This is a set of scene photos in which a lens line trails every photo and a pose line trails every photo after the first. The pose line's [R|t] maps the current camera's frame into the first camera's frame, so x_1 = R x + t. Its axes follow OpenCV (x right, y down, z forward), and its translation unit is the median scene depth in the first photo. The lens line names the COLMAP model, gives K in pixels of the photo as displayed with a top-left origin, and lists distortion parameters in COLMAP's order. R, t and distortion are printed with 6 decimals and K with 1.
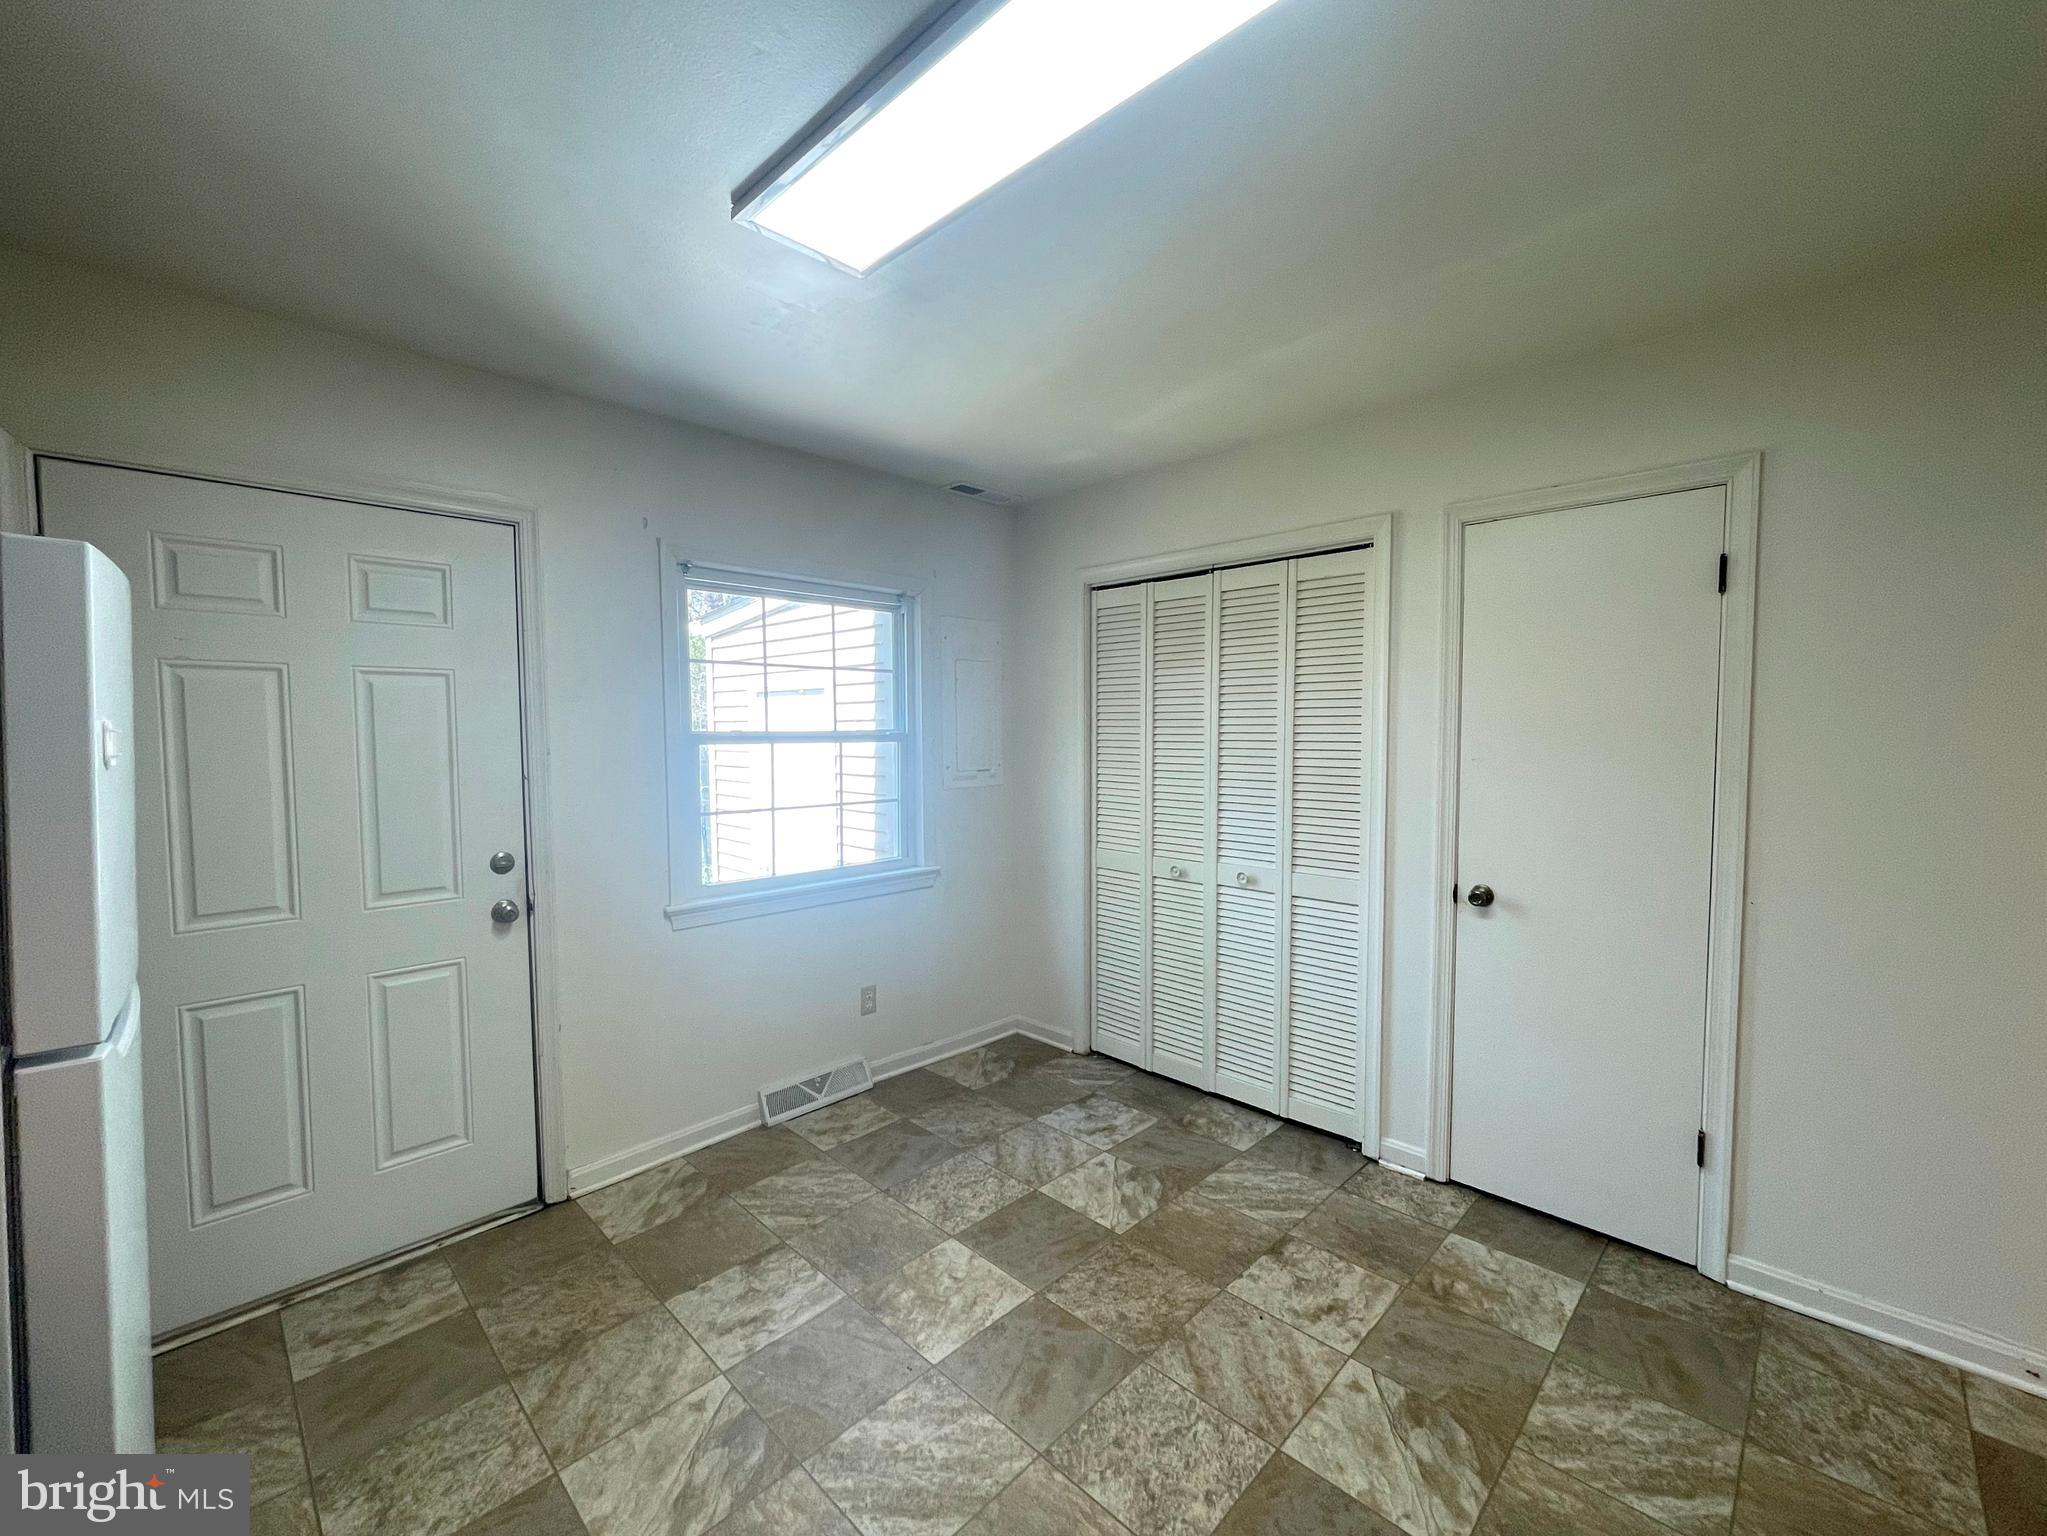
lens RADIAL K [[836.4, 0, 1023.5], [0, 836.4, 768.0], [0, 0, 1]] dist [0.001644, 0.000588]
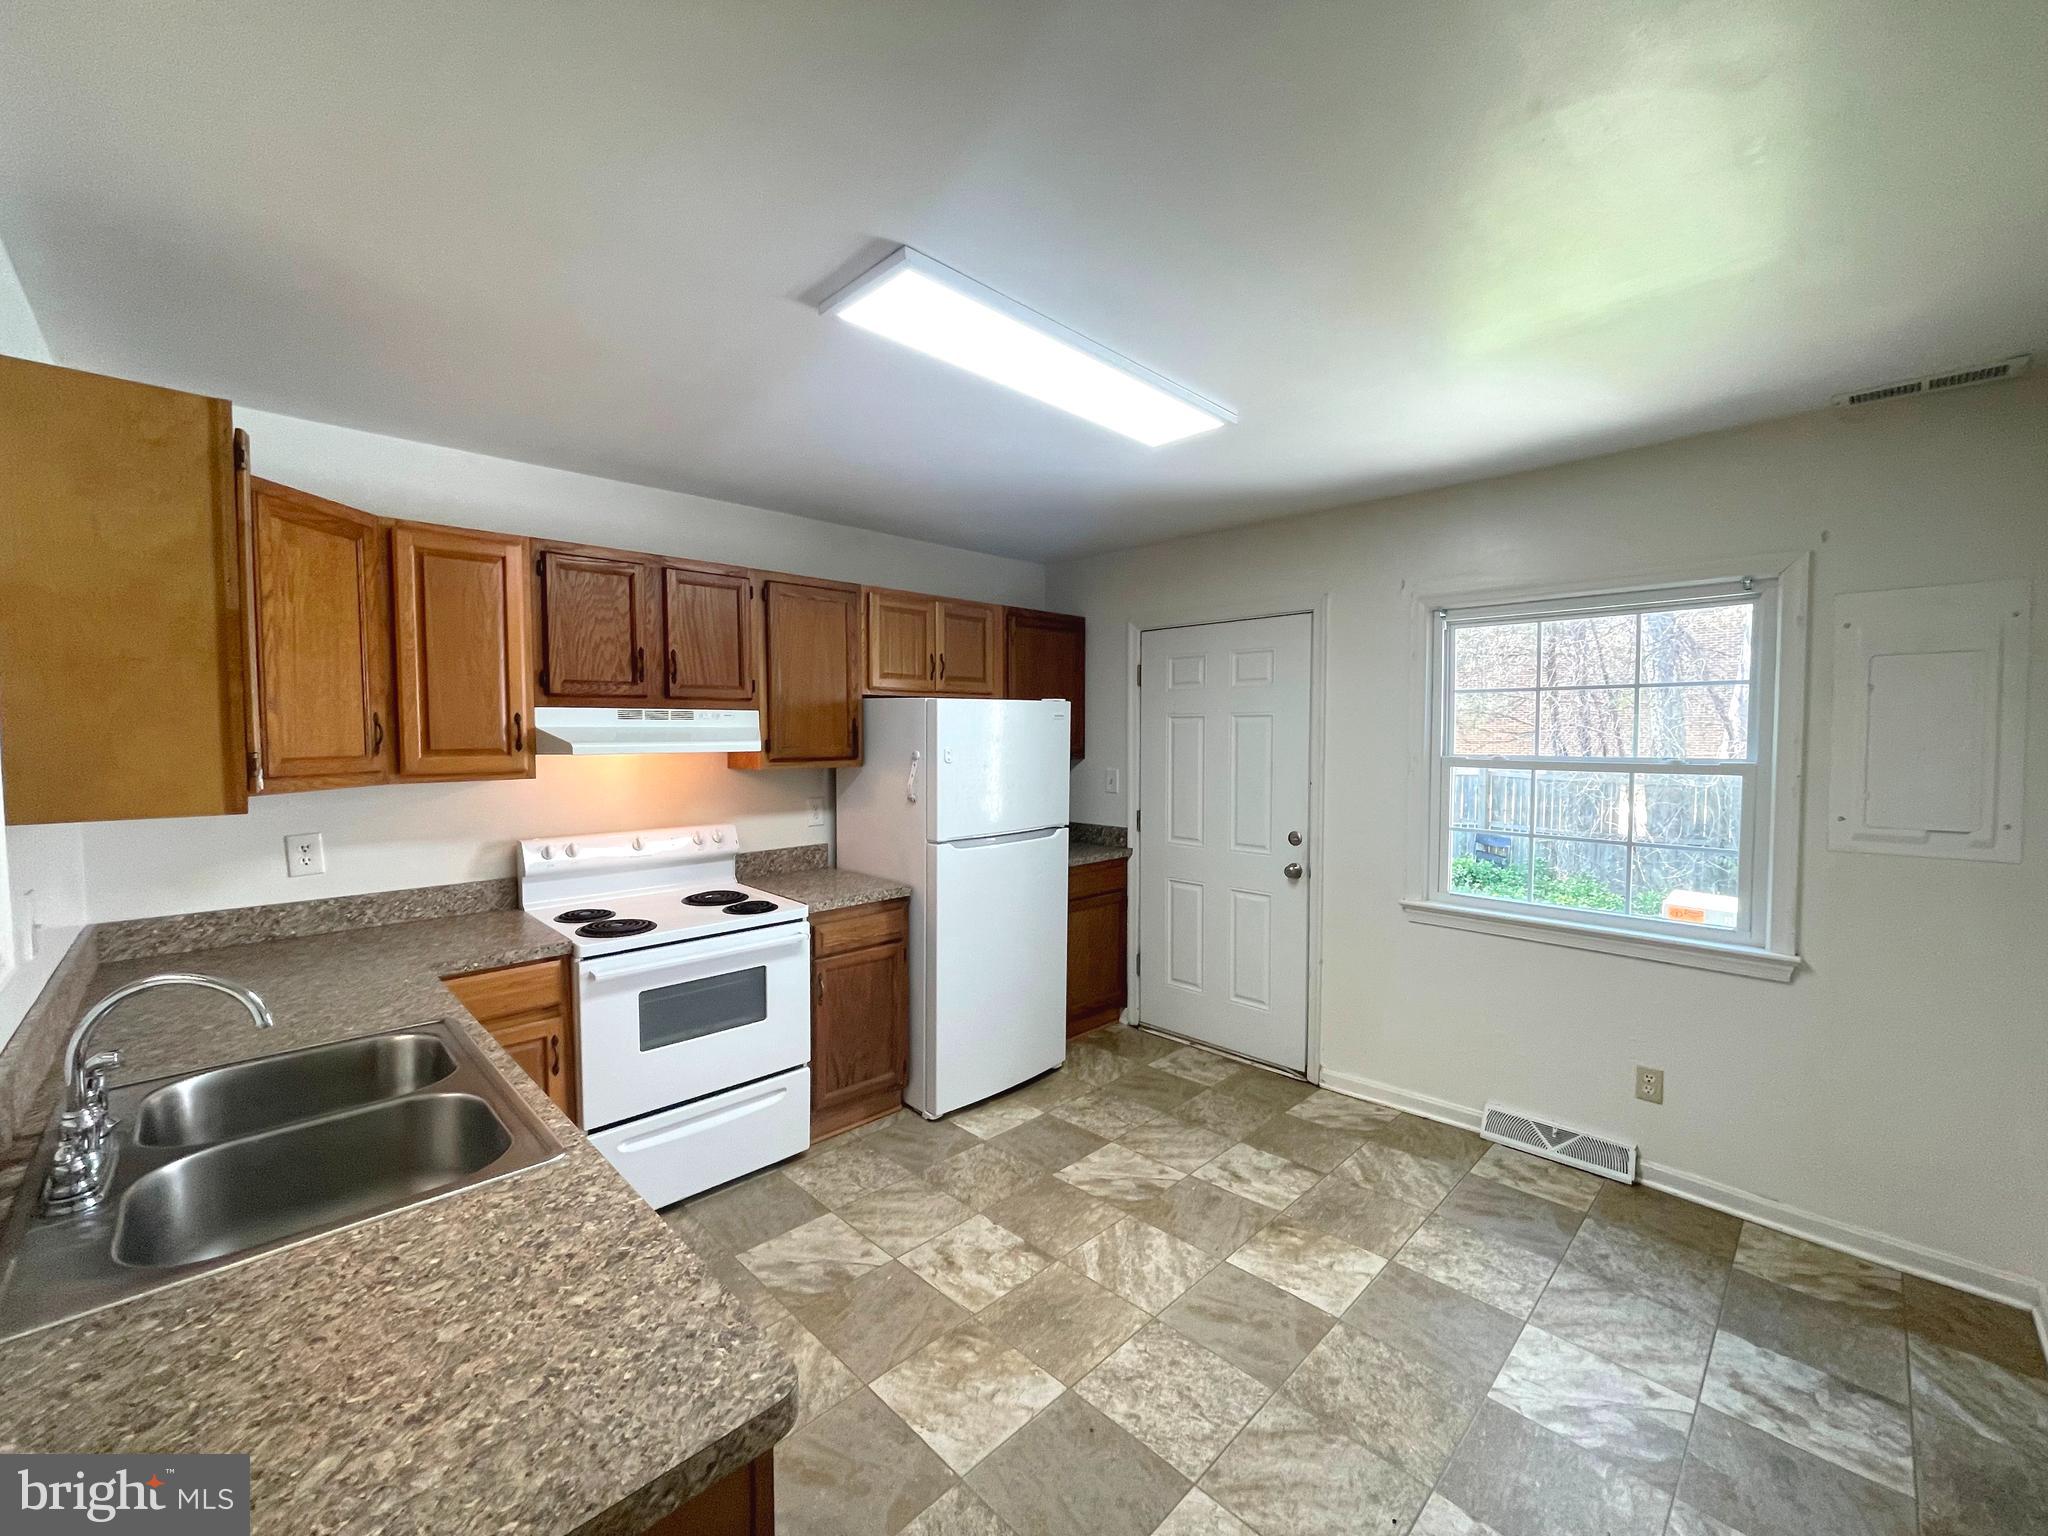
lens RADIAL K [[820.9, 0, 1024.0], [0, 820.9, 768.0], [0, 0, 1]] dist [-0.018771, 0.008207]
pose [[-0.011775, 0.044330, -0.998948, 1.024157], [-0.050822, 0.997699, 0.044874, -0.065977], [0.998638, 0.051297, -0.009495, 0.624750]]
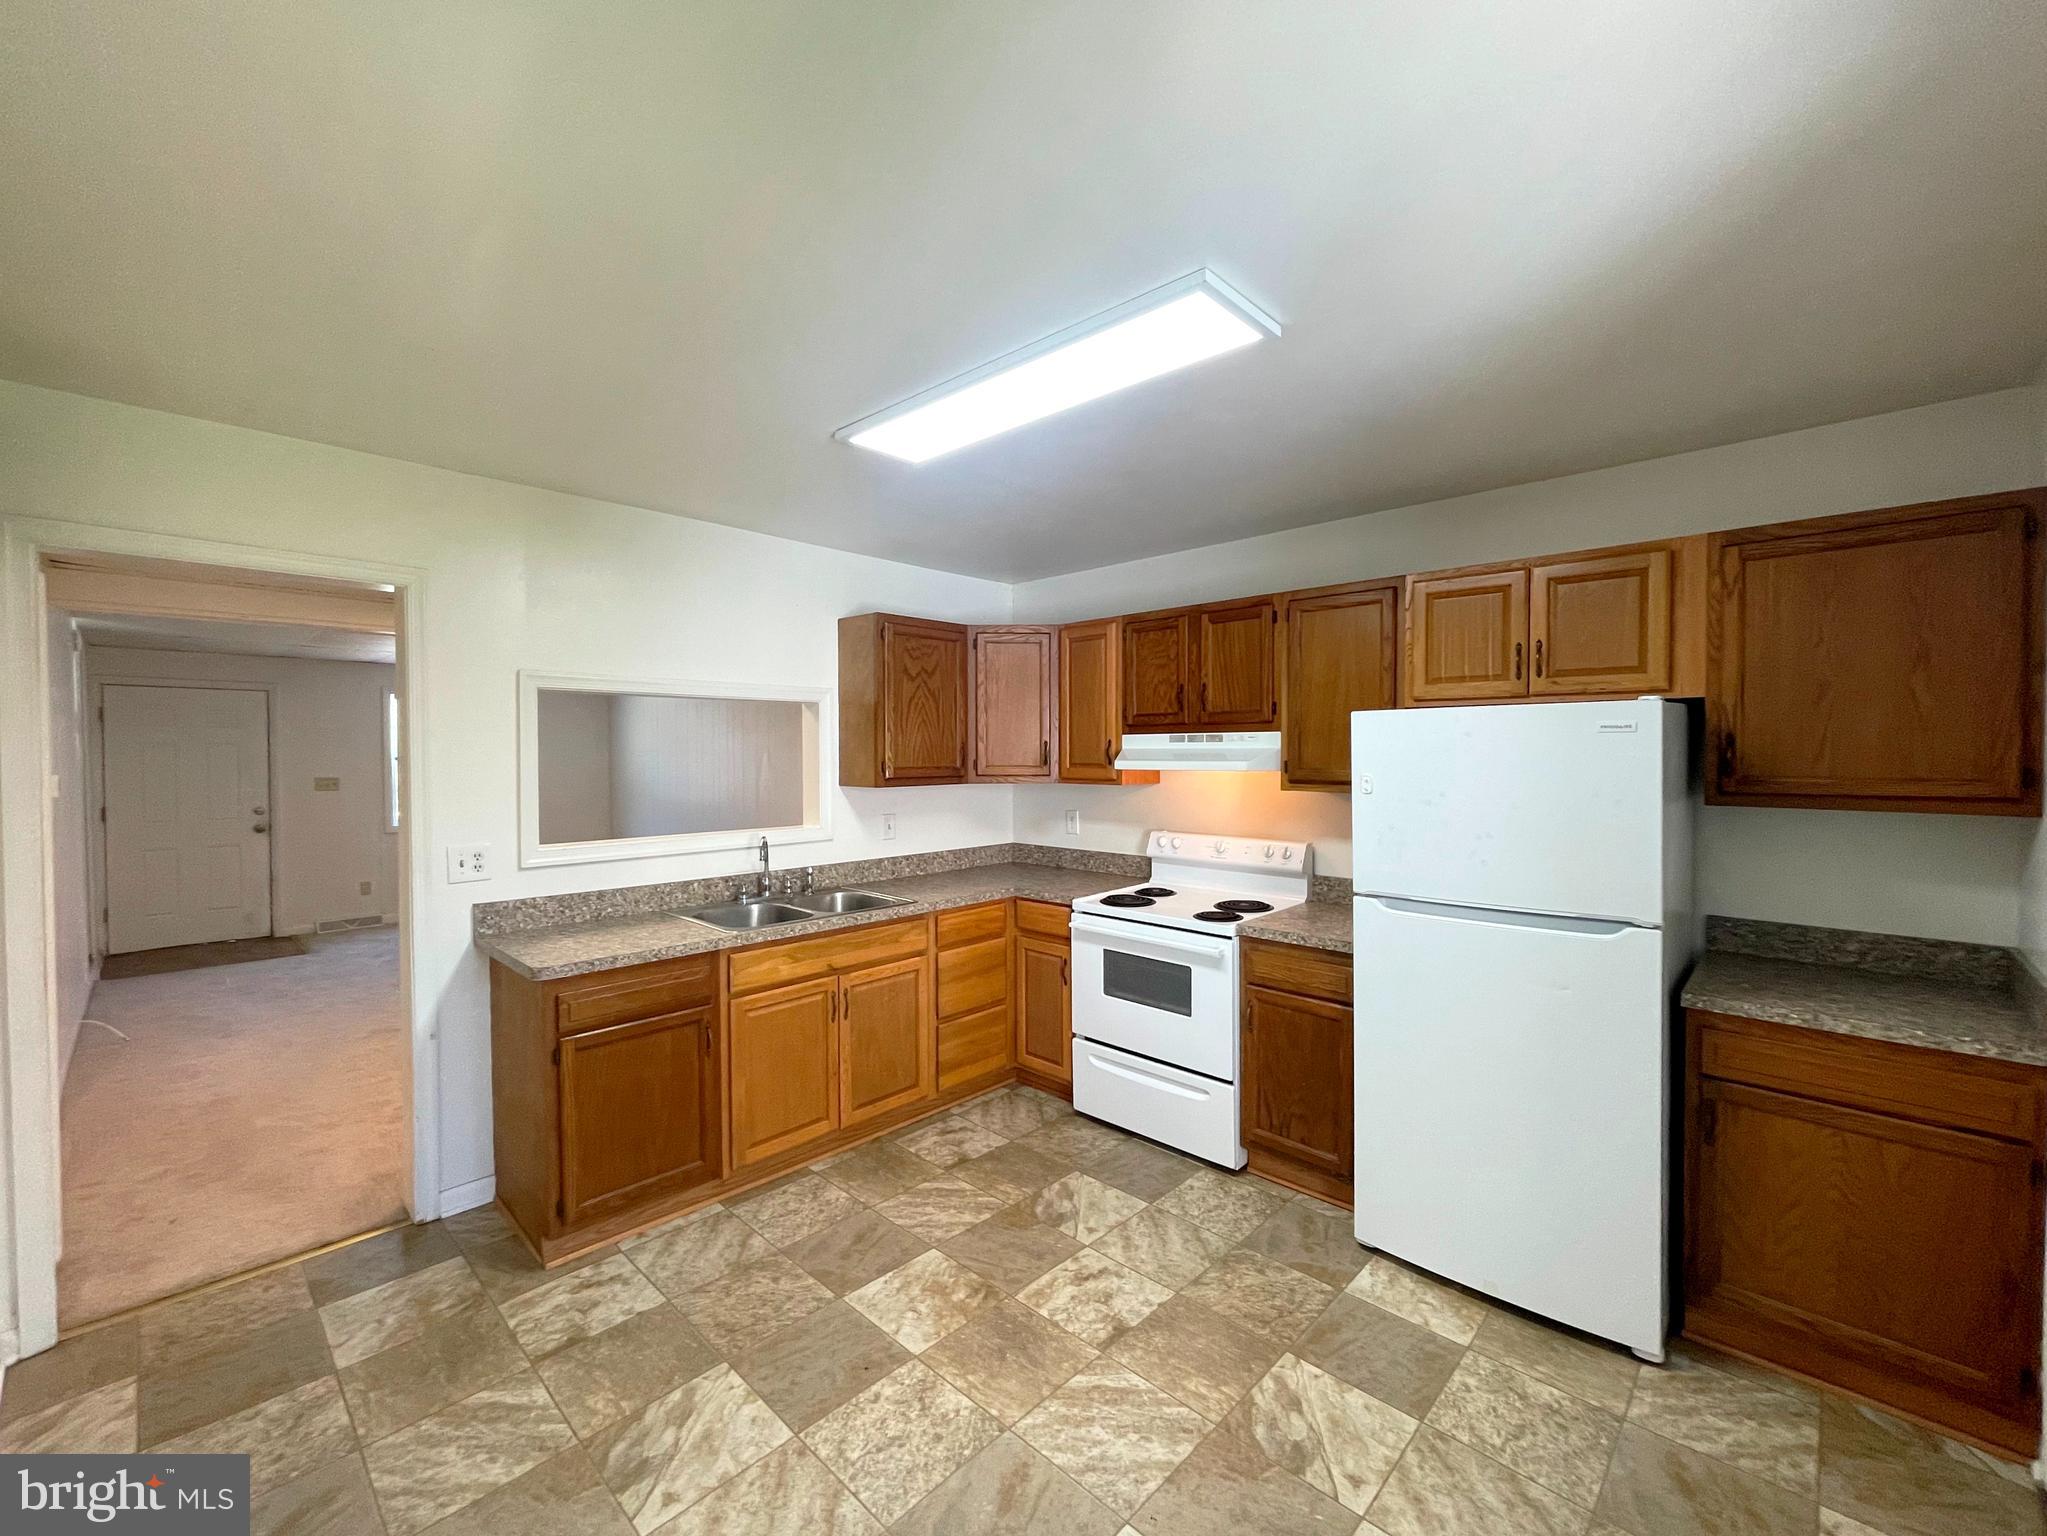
lens RADIAL K [[849.9, 0, 1023.5], [0, 849.9, 768.0], [0, 0, 1]] dist [-0.000038, 0.000241]
pose [[-0.999869, 0.005763, -0.015118, 0.010078], [0.004623, 0.997220, 0.074375, -0.131959], [0.015504, 0.074295, -0.997116, 1.703478]]
